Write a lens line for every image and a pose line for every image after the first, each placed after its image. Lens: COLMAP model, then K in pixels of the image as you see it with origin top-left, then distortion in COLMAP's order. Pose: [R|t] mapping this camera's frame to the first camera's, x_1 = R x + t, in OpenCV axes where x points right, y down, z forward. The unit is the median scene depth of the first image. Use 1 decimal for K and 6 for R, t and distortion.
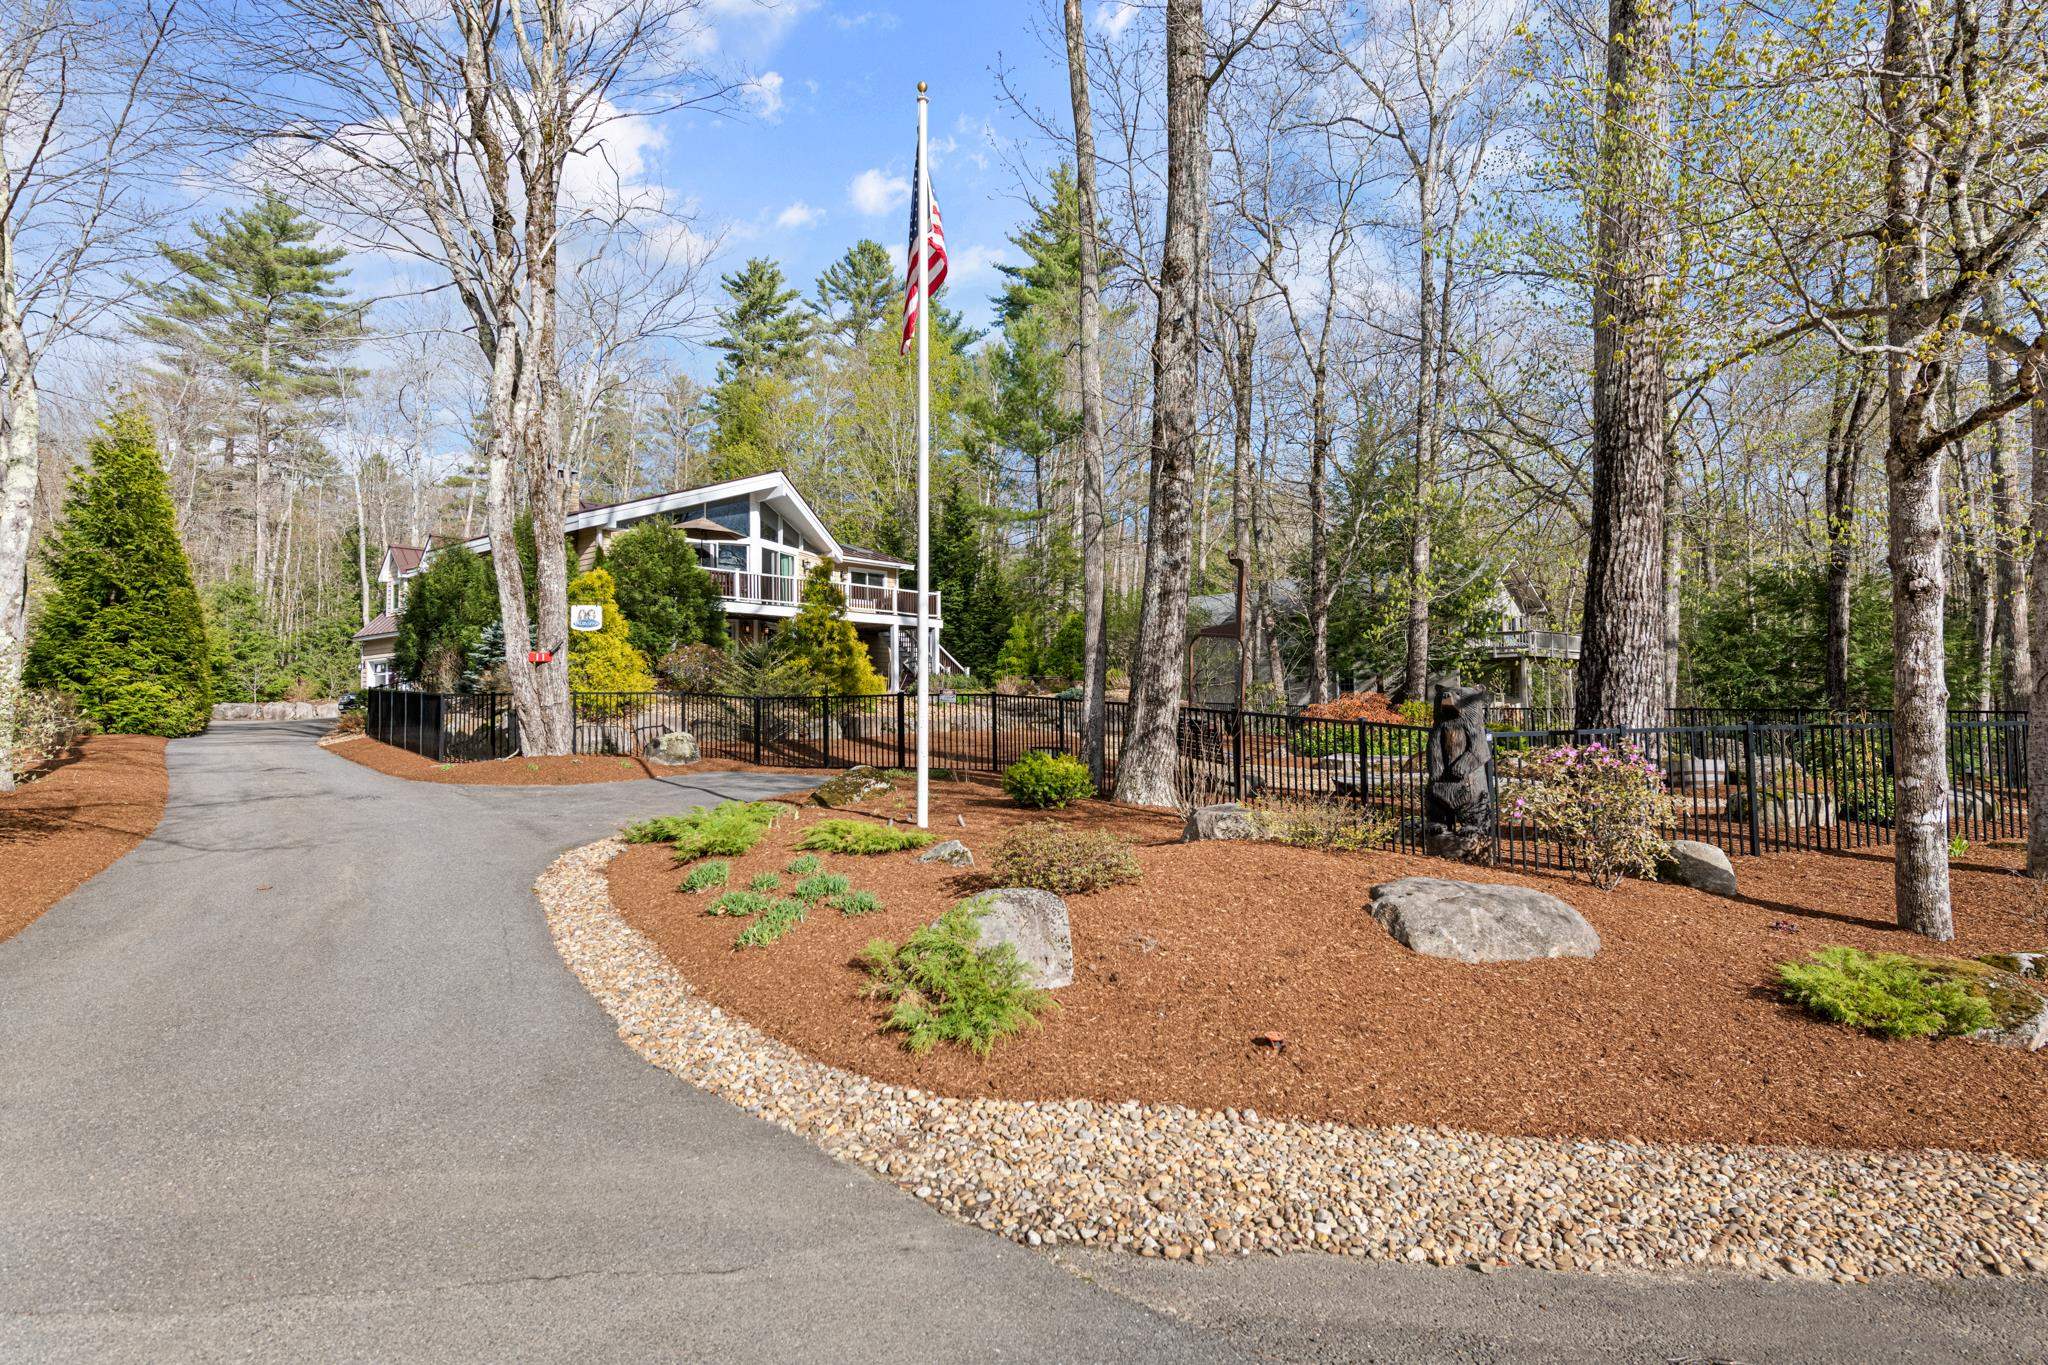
lens RADIAL K [[1058.6, 0, 1020.0], [0, 1058.6, 679.8], [0, 0, 1]] dist [0.002304, -0.003856]
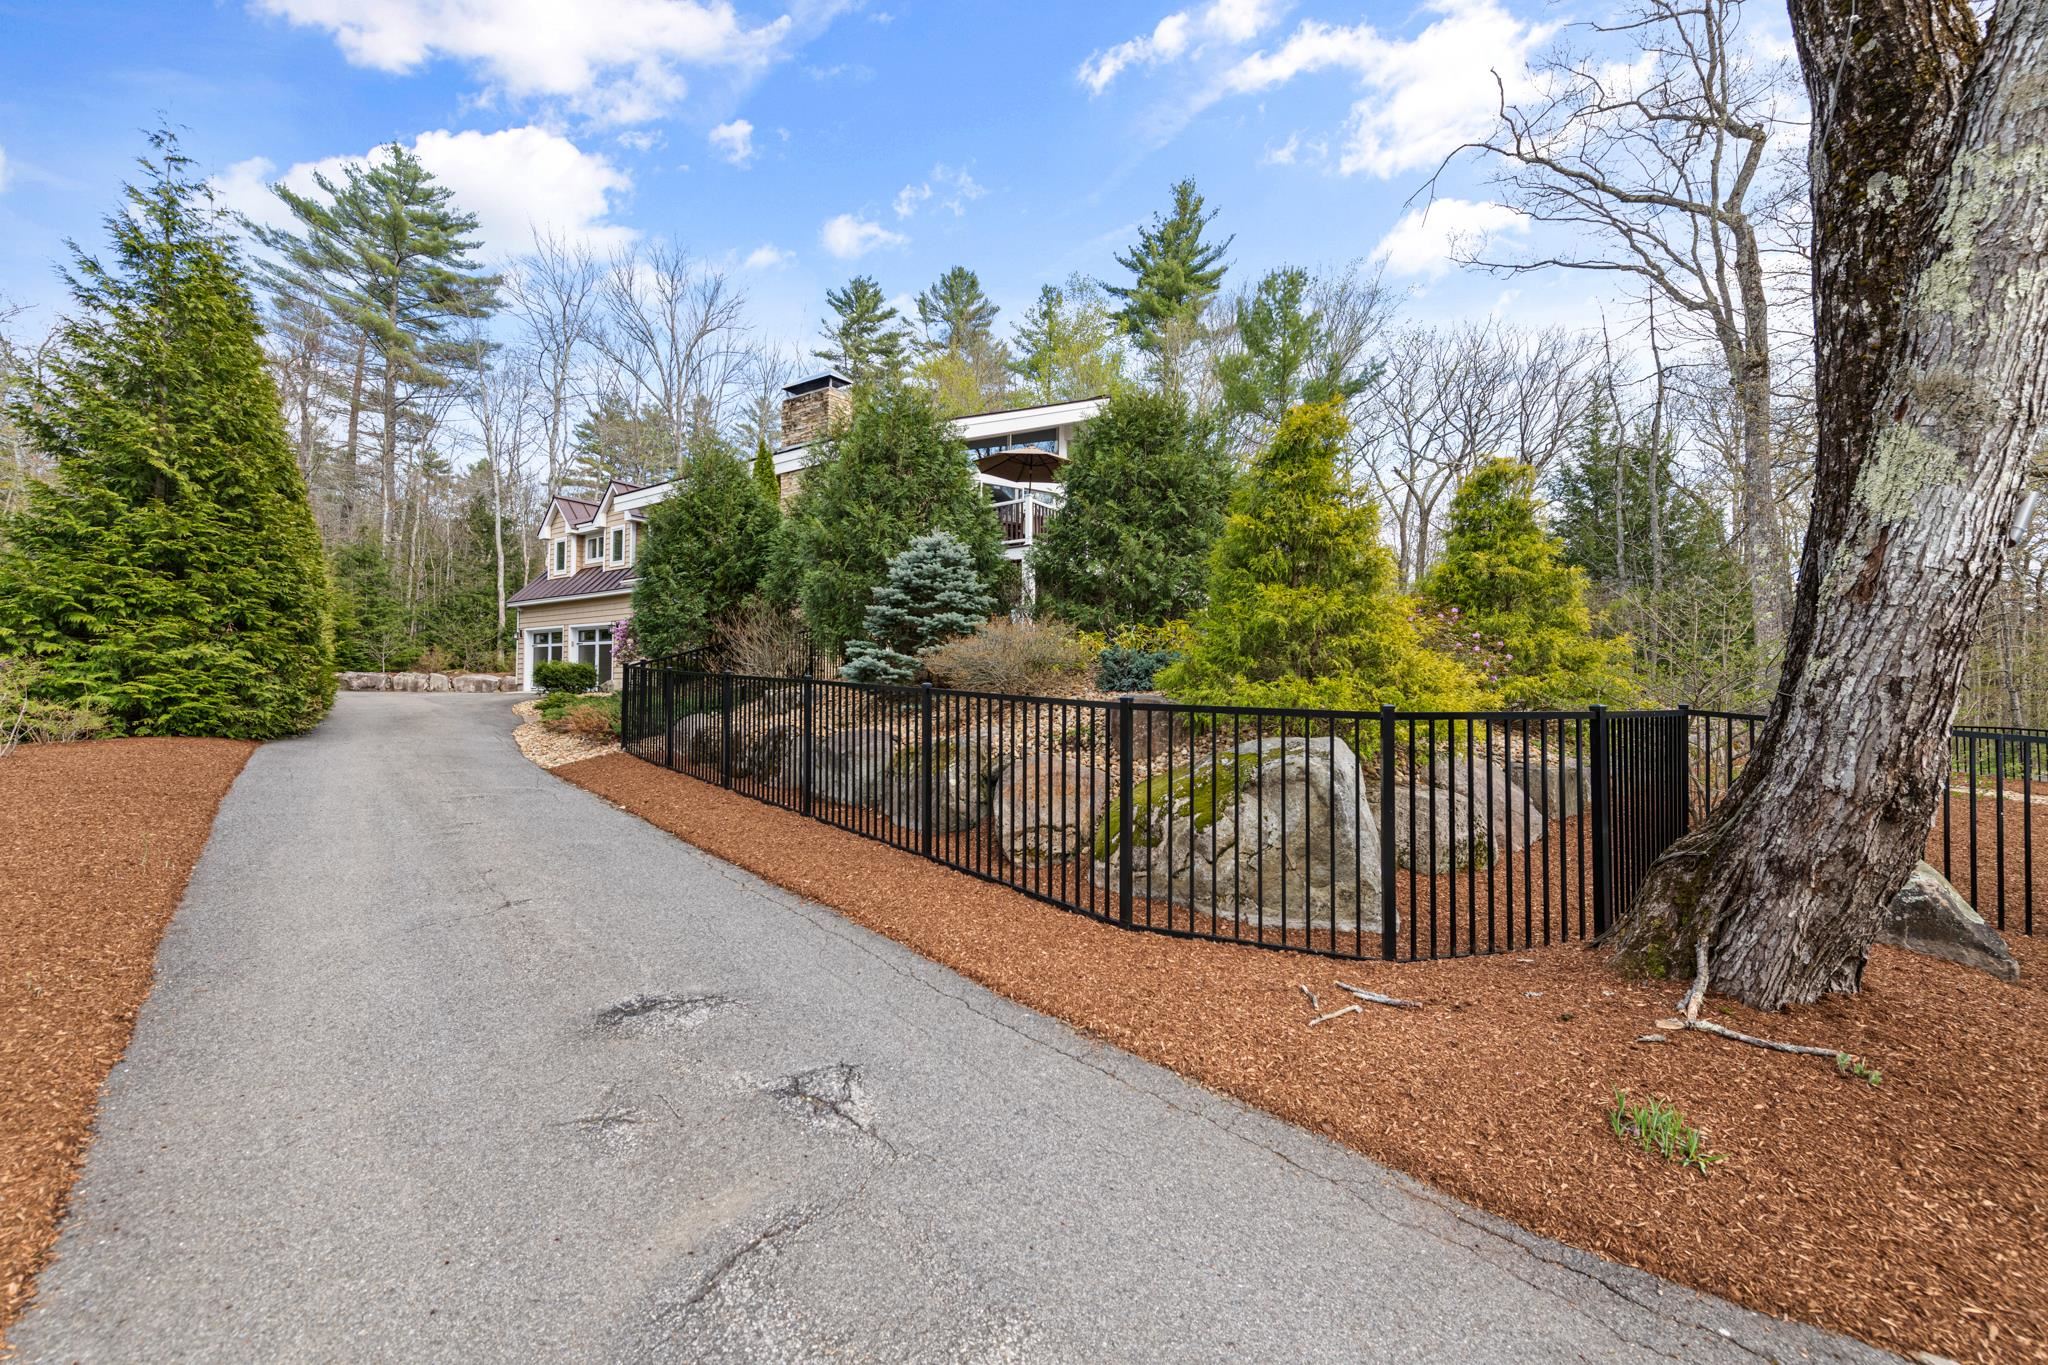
lens RADIAL K [[789.5, 0, 1026.0], [0, 789.5, 689.2], [0, 0, 1]] dist [-0.001171, 0.000293]
pose [[0.997275, 0.026356, 0.068899, -0.201393], [-0.028330, 0.999211, 0.027831, 0.001268], [-0.068111, -0.029707, 0.997235, 0.262070]]
